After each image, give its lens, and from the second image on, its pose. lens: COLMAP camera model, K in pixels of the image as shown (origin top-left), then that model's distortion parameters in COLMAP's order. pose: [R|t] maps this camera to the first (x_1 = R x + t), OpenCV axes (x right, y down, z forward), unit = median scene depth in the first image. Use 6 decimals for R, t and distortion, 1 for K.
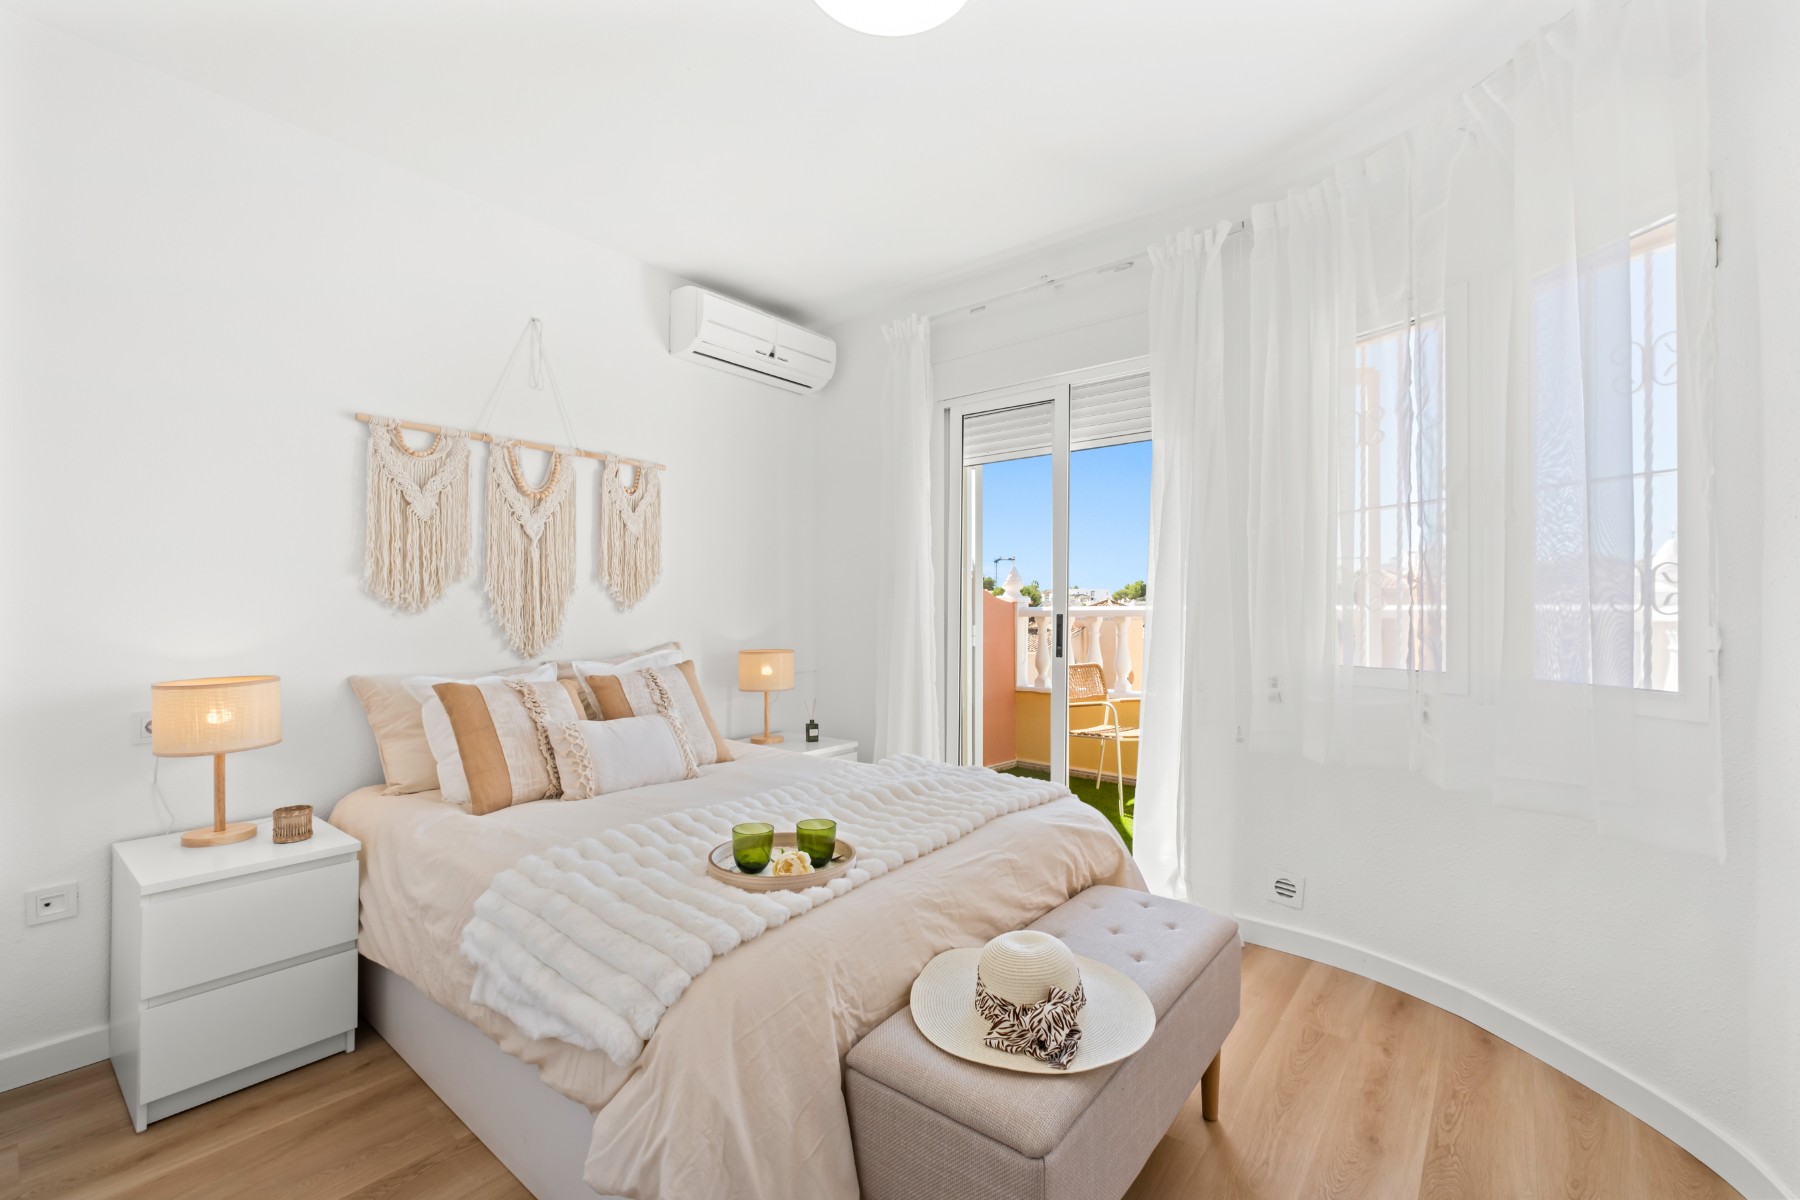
lens RADIAL K [[760.4, 0, 900.7], [0, 760.4, 599.0], [0, 0, 1]] dist [-0.002585, -0.000091]
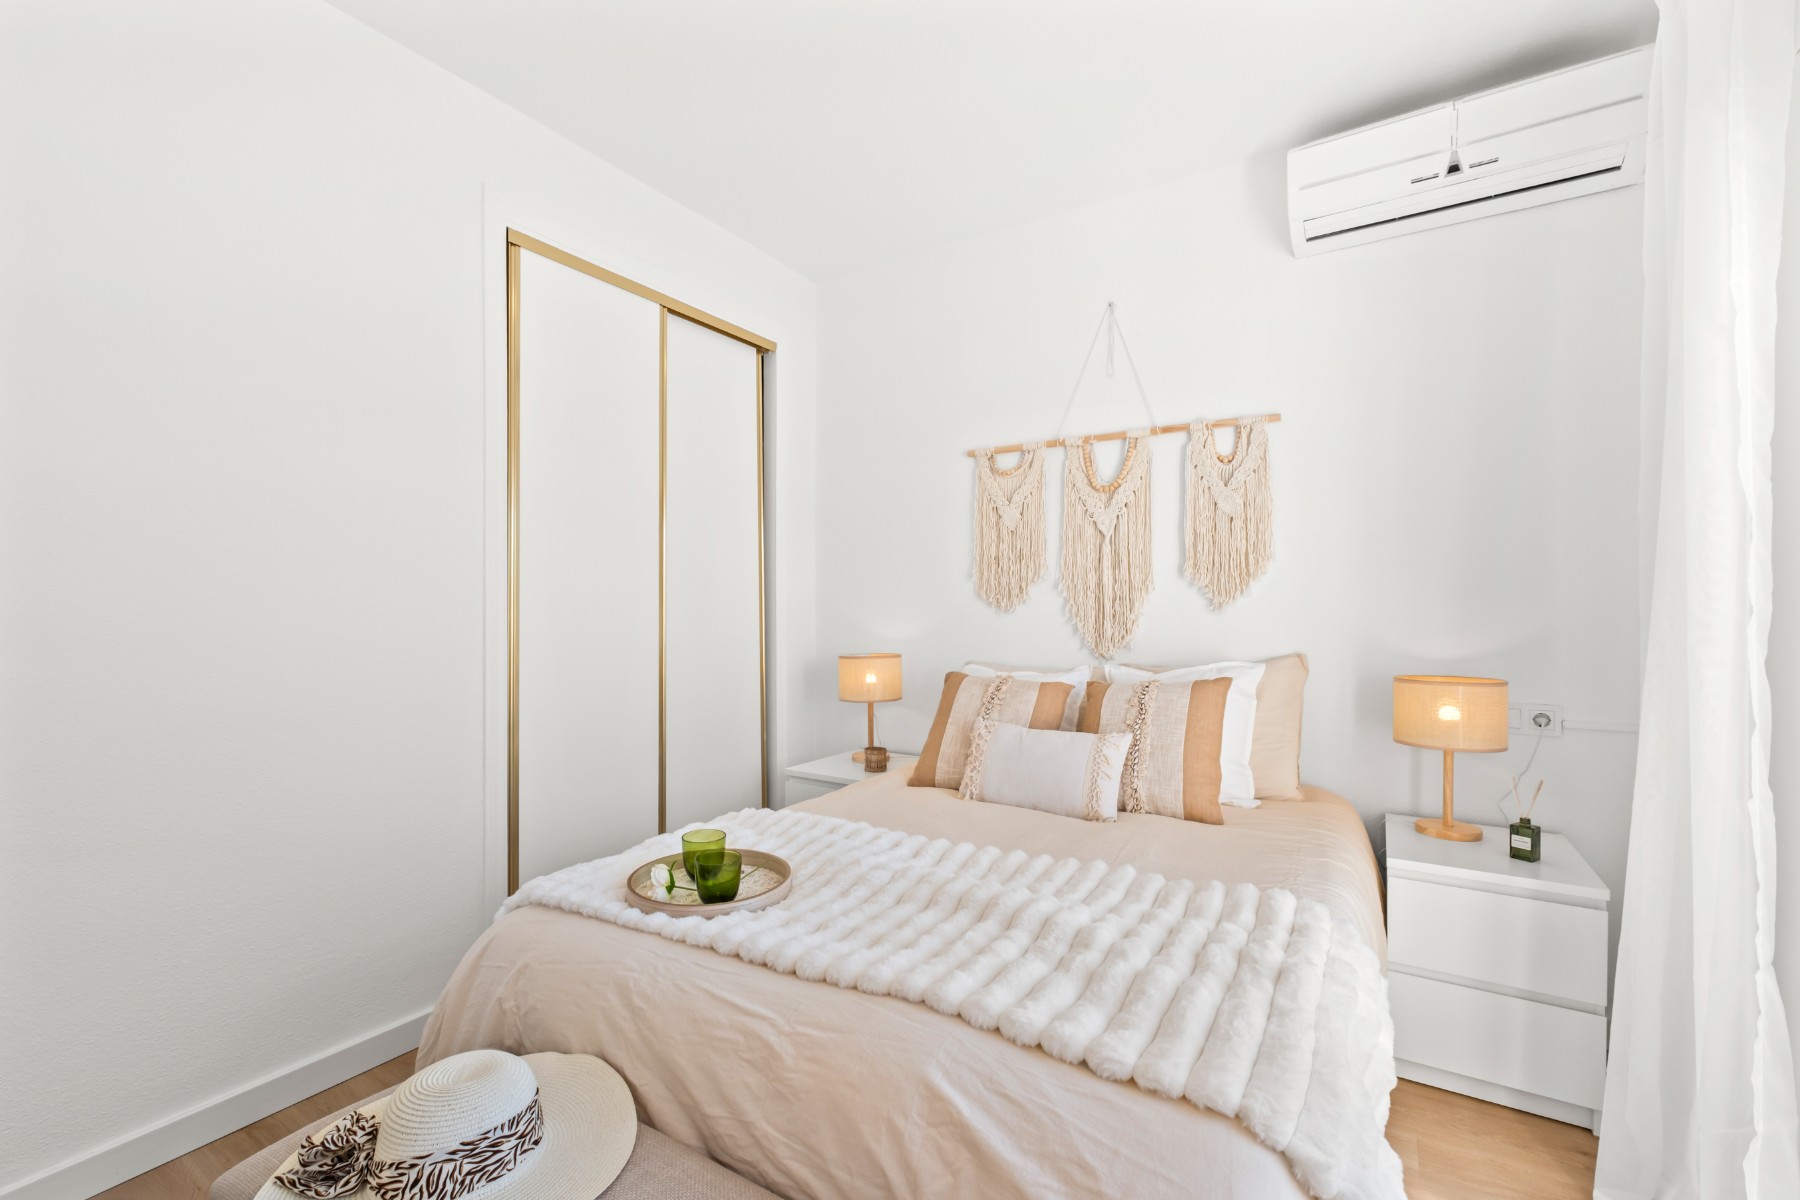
lens RADIAL K [[760.4, 0, 901.4], [0, 760.4, 612.5], [0, 0, 1]] dist [-0.002585, -0.000091]
pose [[0.119280, 0.009769, -0.992813, 0.440215], [0.012326, 0.999860, 0.011319, 0.004863], [0.992784, -0.013587, 0.119143, 0.630851]]
